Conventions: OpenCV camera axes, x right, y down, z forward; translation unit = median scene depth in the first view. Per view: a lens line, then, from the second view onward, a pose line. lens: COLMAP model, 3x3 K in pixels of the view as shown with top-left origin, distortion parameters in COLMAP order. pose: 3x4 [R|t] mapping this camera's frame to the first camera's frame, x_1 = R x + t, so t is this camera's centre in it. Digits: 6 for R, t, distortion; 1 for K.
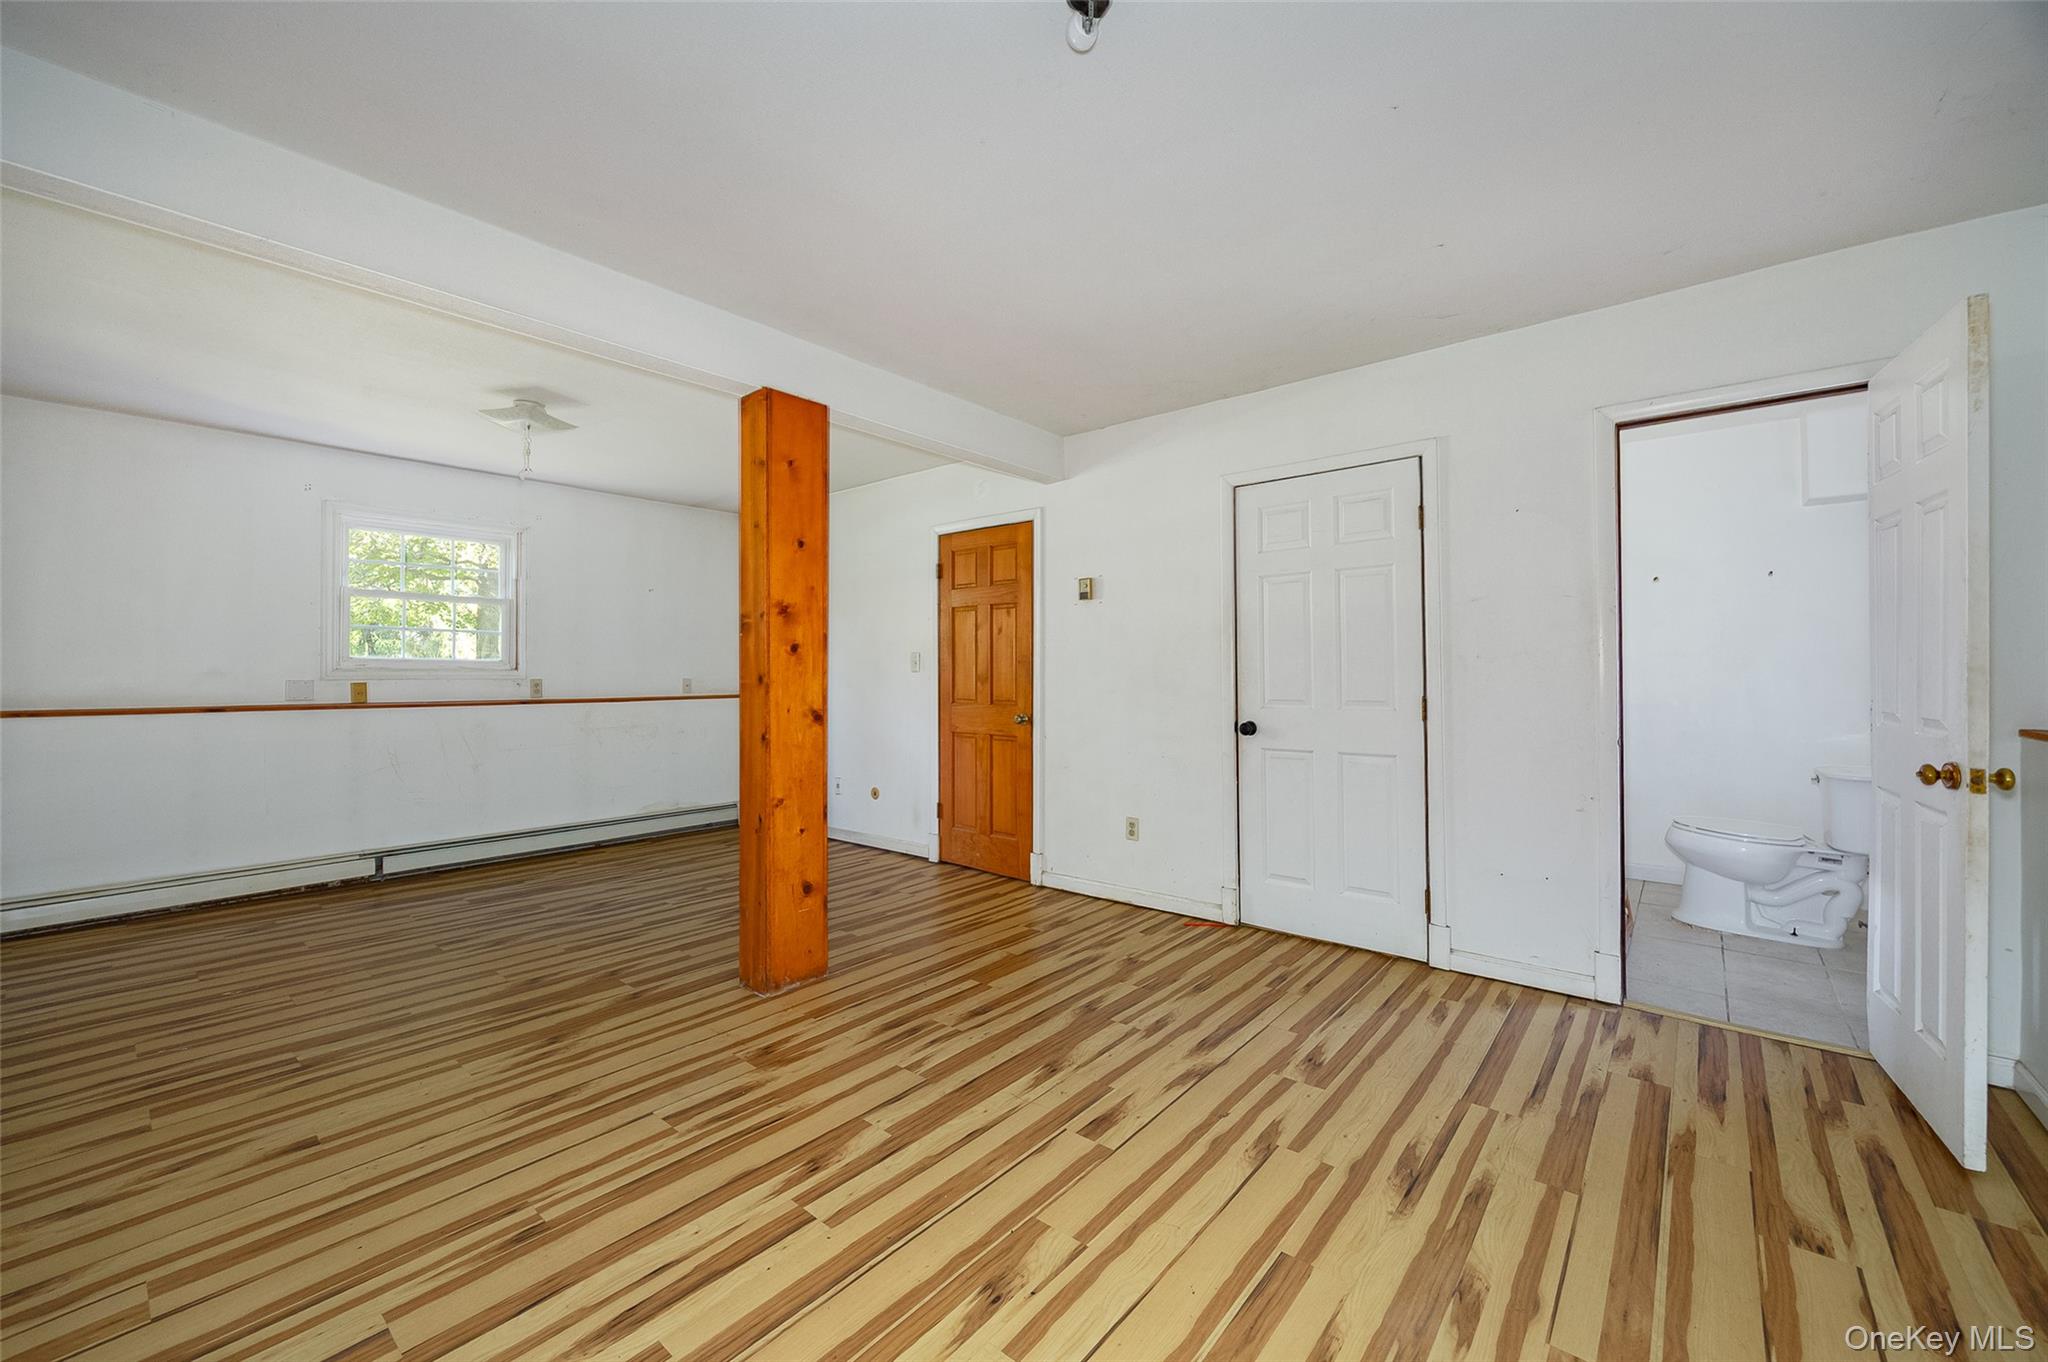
lens RADIAL K [[804.4, 0, 1035.7], [0, 804.4, 671.4], [0, 0, 1]] dist [-0.012723, -0.000068]
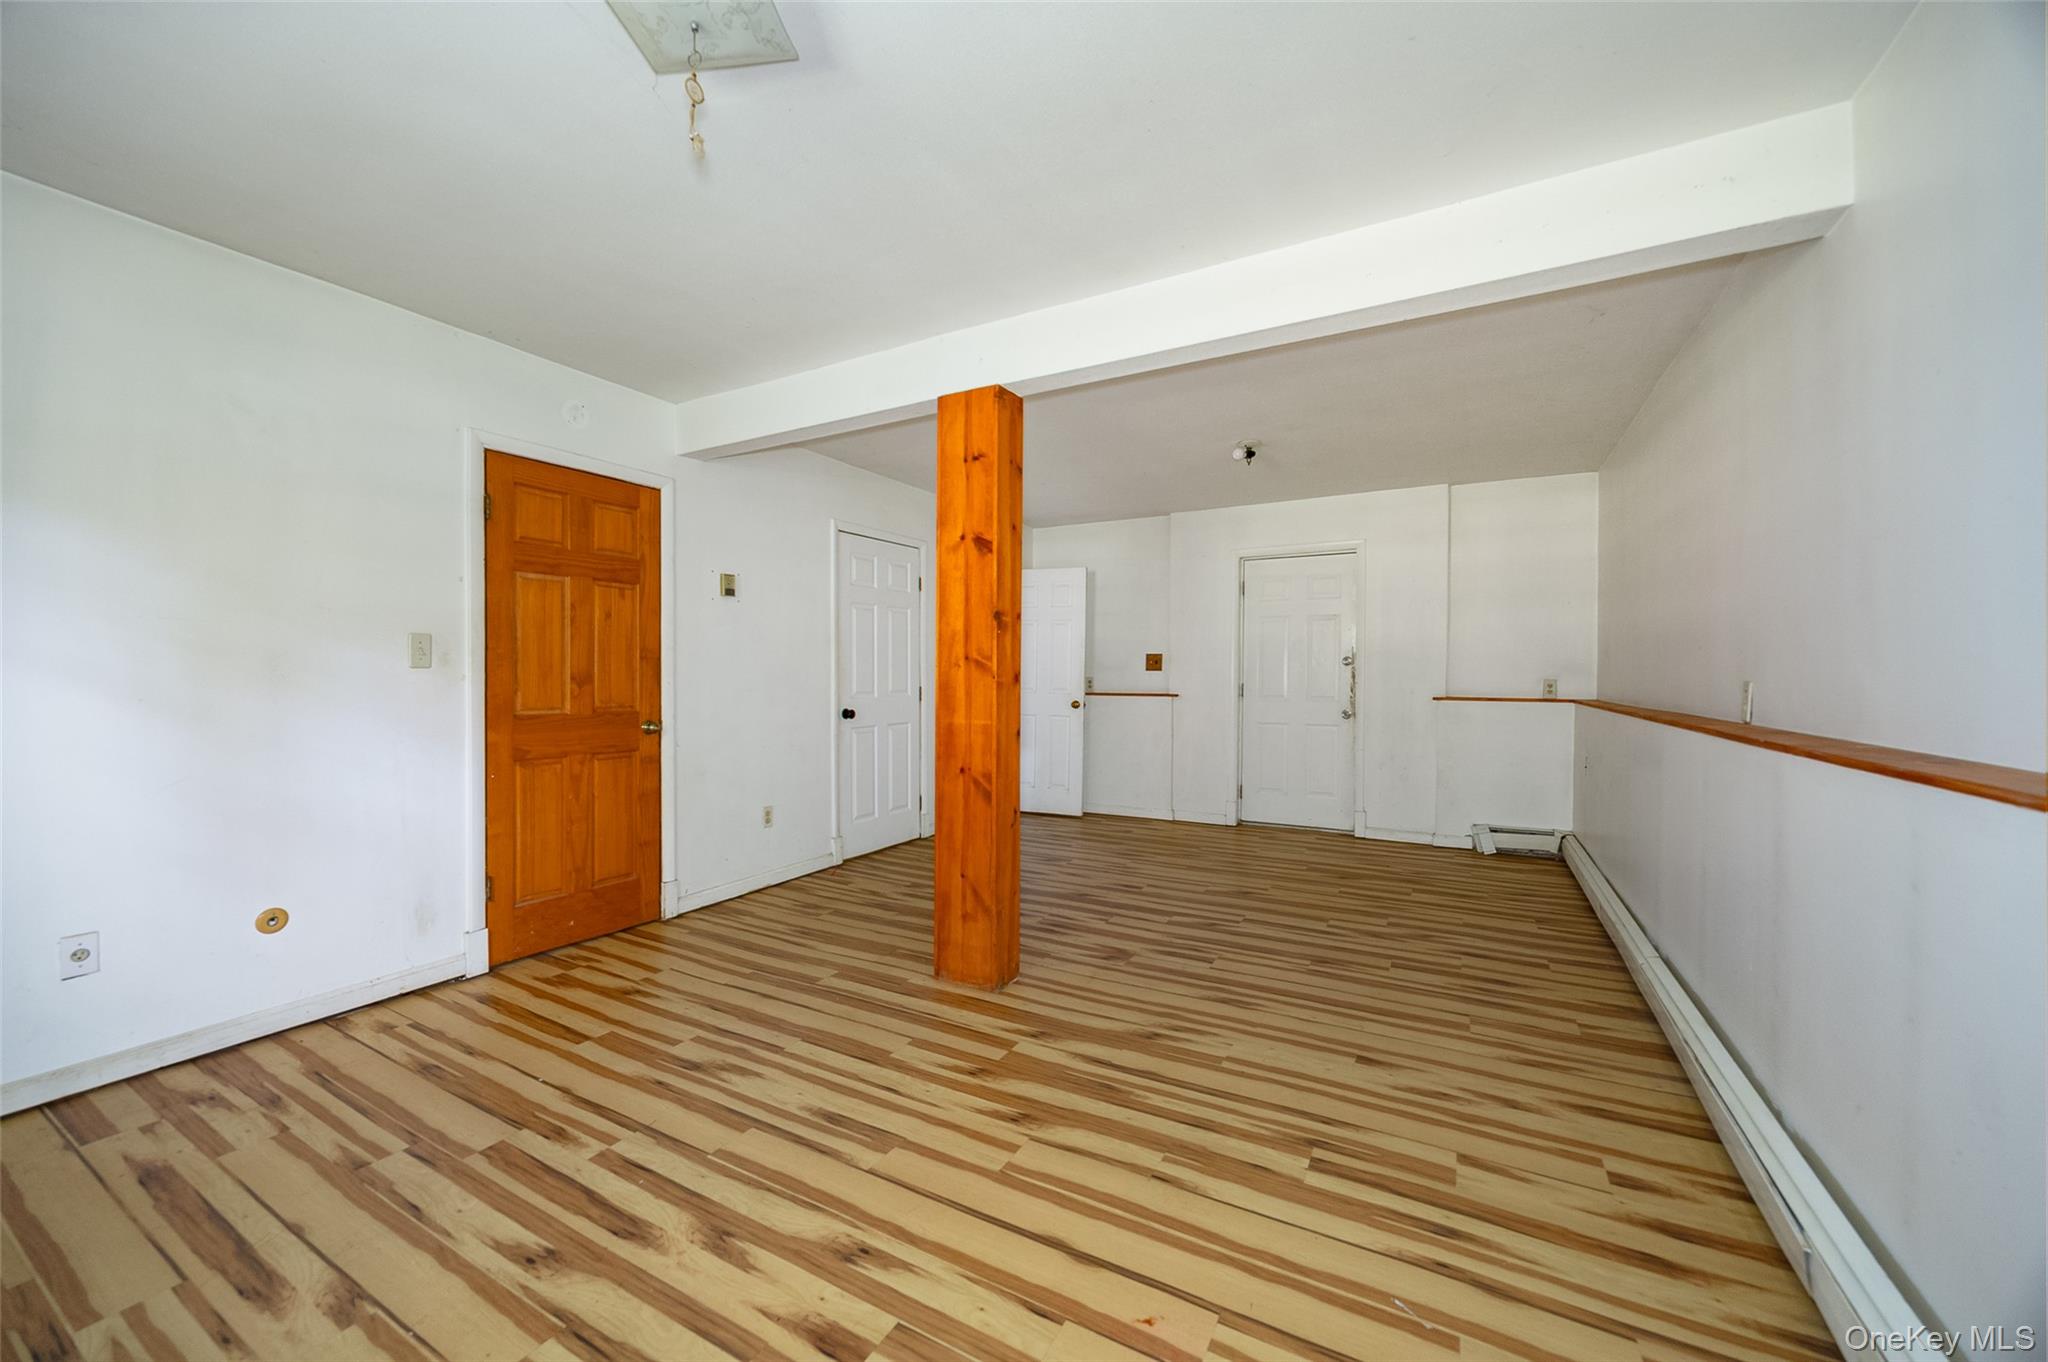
lens RADIAL K [[804.4, 0, 1034.1], [0, 804.4, 687.6], [0, 0, 1]] dist [-0.012723, -0.000068]
pose [[-0.204449, -0.017532, 0.978720, -1.167078], [-0.005638, 0.999844, 0.016732, 0.003169], [-0.978861, -0.002098, -0.204516, 1.014707]]
